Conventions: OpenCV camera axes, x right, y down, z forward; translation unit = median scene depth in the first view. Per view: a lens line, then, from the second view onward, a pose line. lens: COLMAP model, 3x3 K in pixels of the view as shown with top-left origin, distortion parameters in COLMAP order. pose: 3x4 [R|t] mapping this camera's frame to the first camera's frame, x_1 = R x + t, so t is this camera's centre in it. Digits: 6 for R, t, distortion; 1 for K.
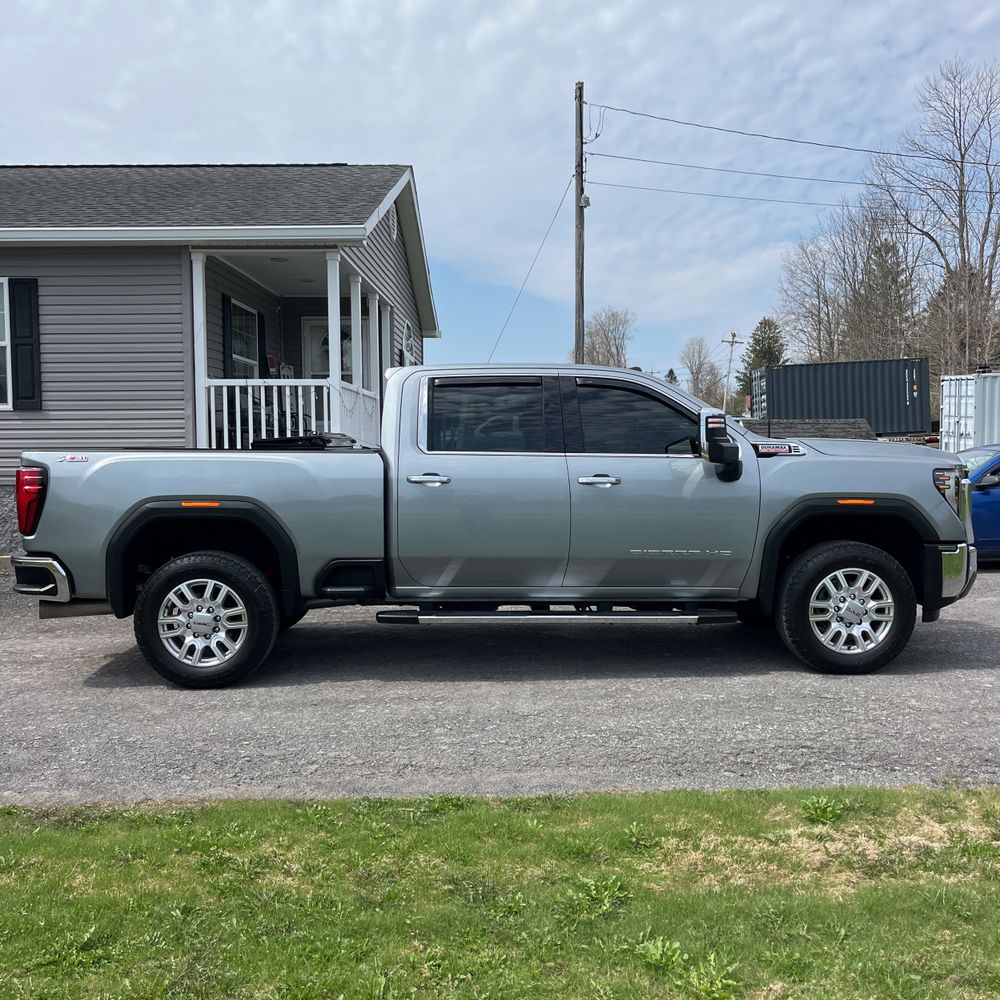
lens RADIAL K [[1018.3, 0, 500.8], [0, 1018.3, 495.5], [0, 0, 1]] dist [0.019912, 0.000000]
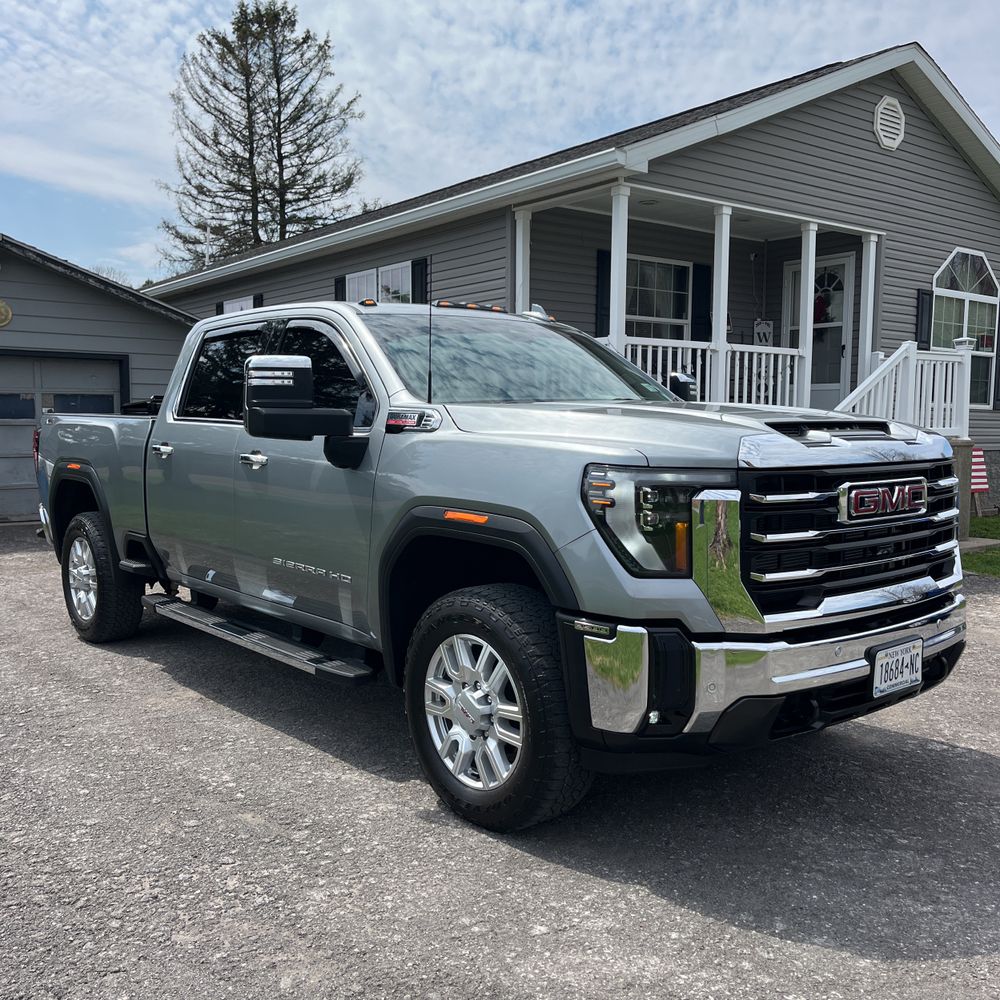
lens RADIAL K [[1018.3, 0, 501.9], [0, 1018.3, 500.6], [0, 0, 1]] dist [0.019912, 0.000000]
pose [[0.622754, 0.072345, -0.779066, 0.776966], [-0.045433, 0.997380, 0.056301, -0.034184], [0.781097, 0.000334, 0.624409, 0.662173]]
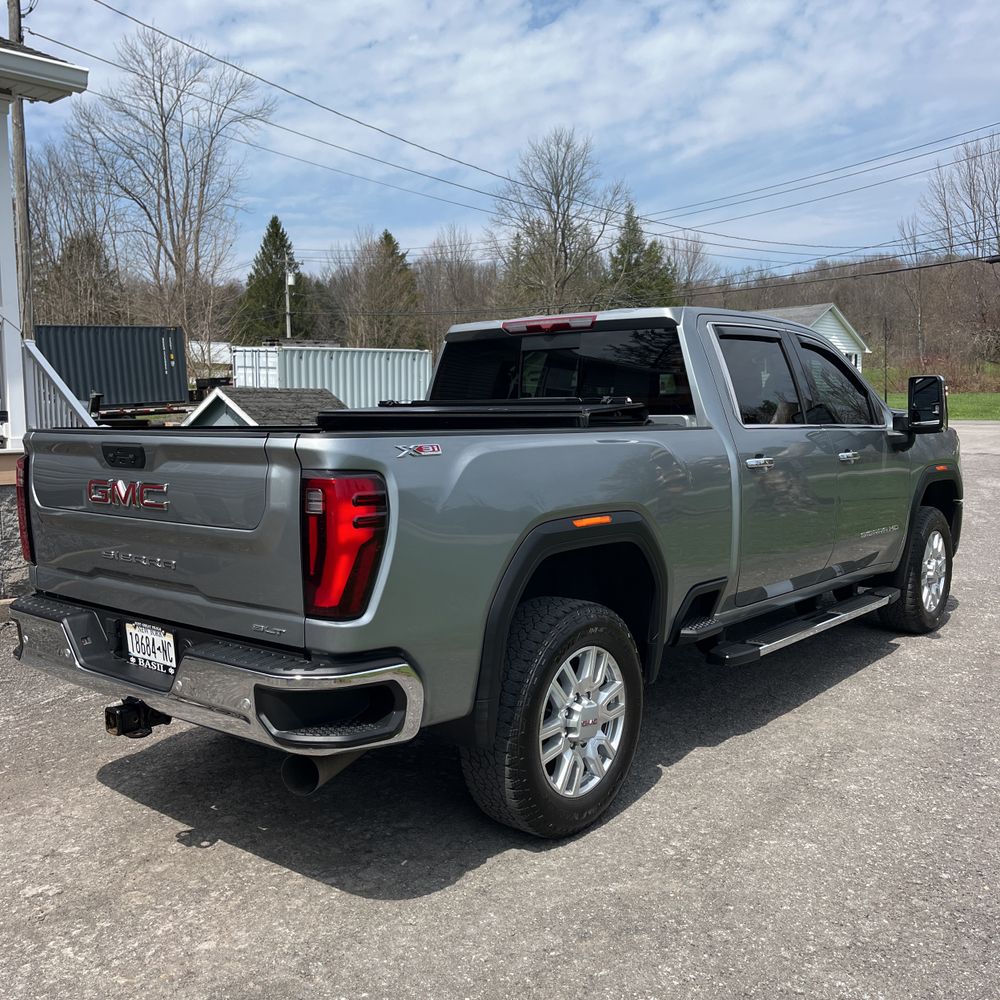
lens RADIAL K [[1018.3, 0, 495.8], [0, 1018.3, 504.0], [0, 0, 1]] dist [0.019912, 0.000000]
pose [[0.666142, -0.069473, 0.742582, -0.736025], [0.041641, 0.997564, 0.055974, -0.034675], [-0.744662, -0.006364, 0.667412, 0.629939]]
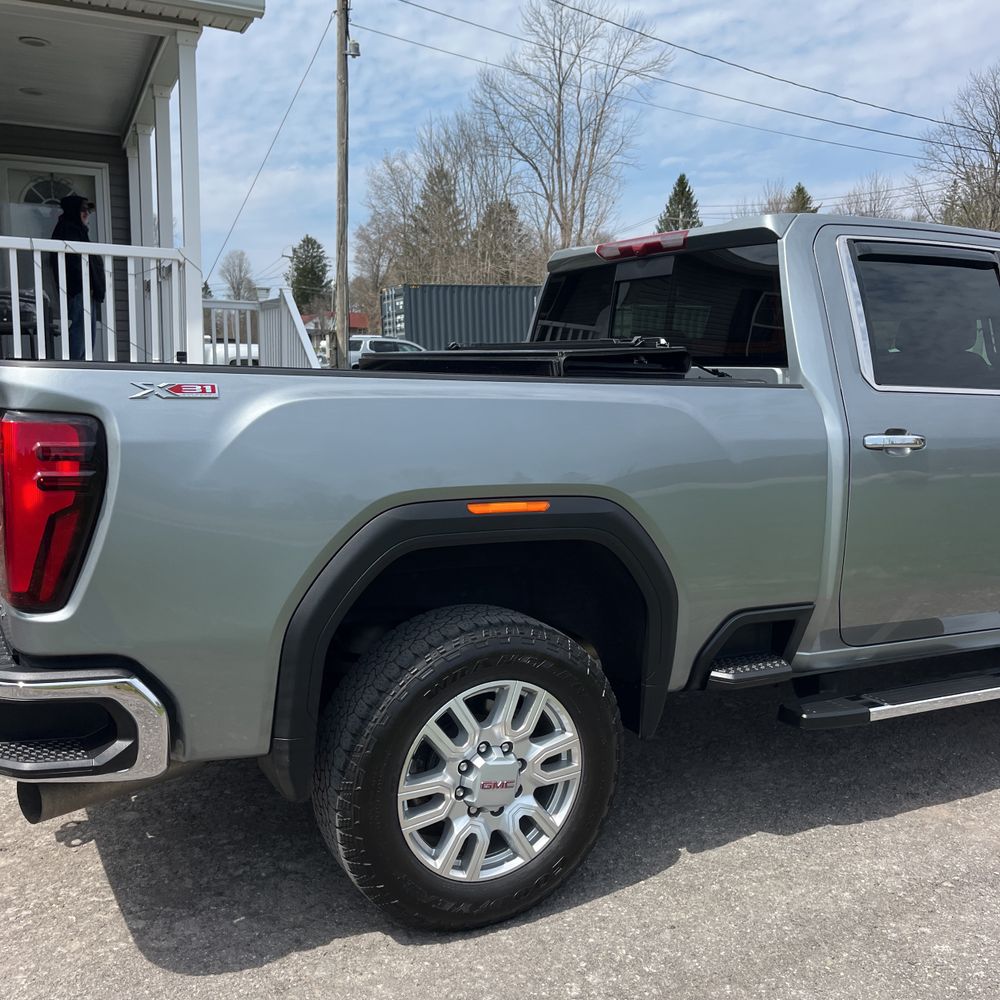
lens RADIAL K [[1018.3, 0, 491.1], [0, 1018.3, 512.4], [0, 0, 1]] dist [0.019912, 0.000000]
pose [[0.900781, -0.036015, 0.432777, -0.461871], [-0.004603, 0.995707, 0.092442, -0.026176], [-0.434249, -0.085262, 0.896749, 0.611772]]
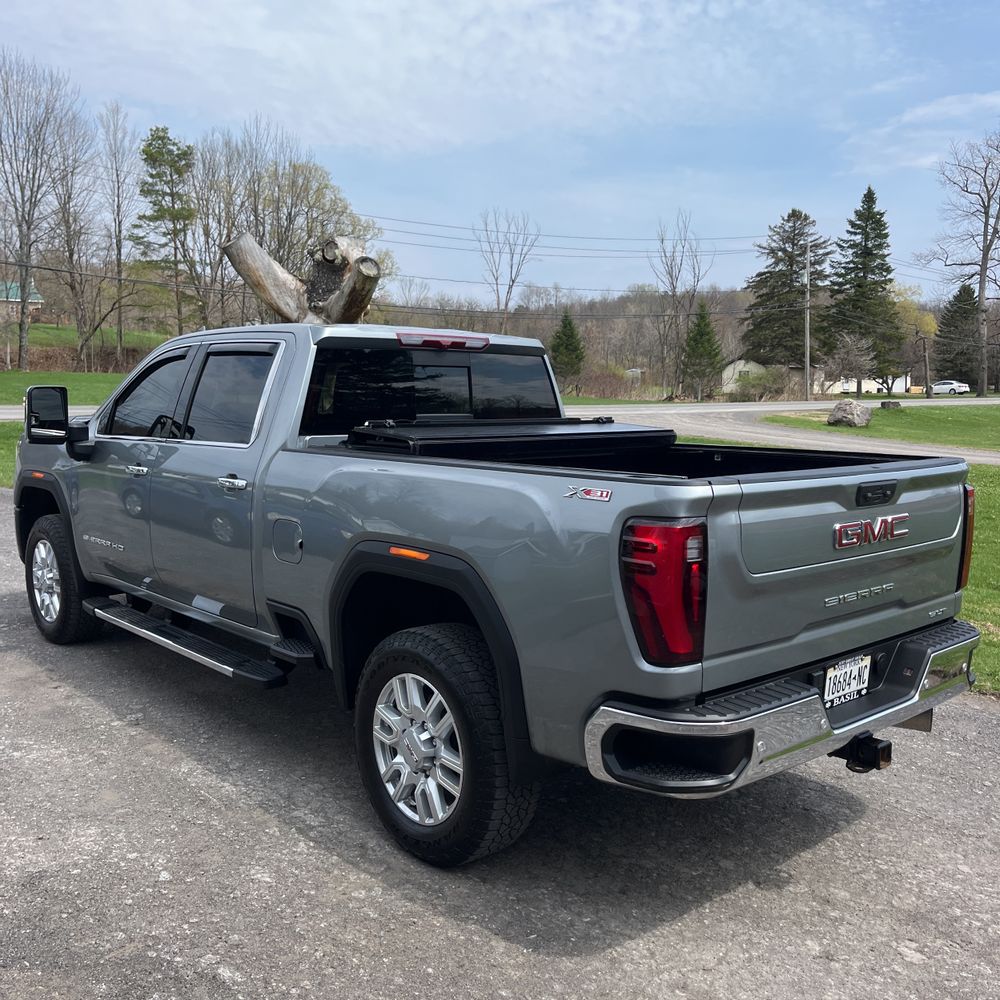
lens RADIAL K [[1018.3, 0, 506.4], [0, 1018.3, 490.5], [0, 0, 1]] dist [0.019912, 0.000000]
pose [[-0.642529, -0.081303, 0.761936, -0.753685], [0.030794, 0.990812, 0.131693, -0.114529], [-0.765643, 0.108080, -0.634121, 1.590359]]
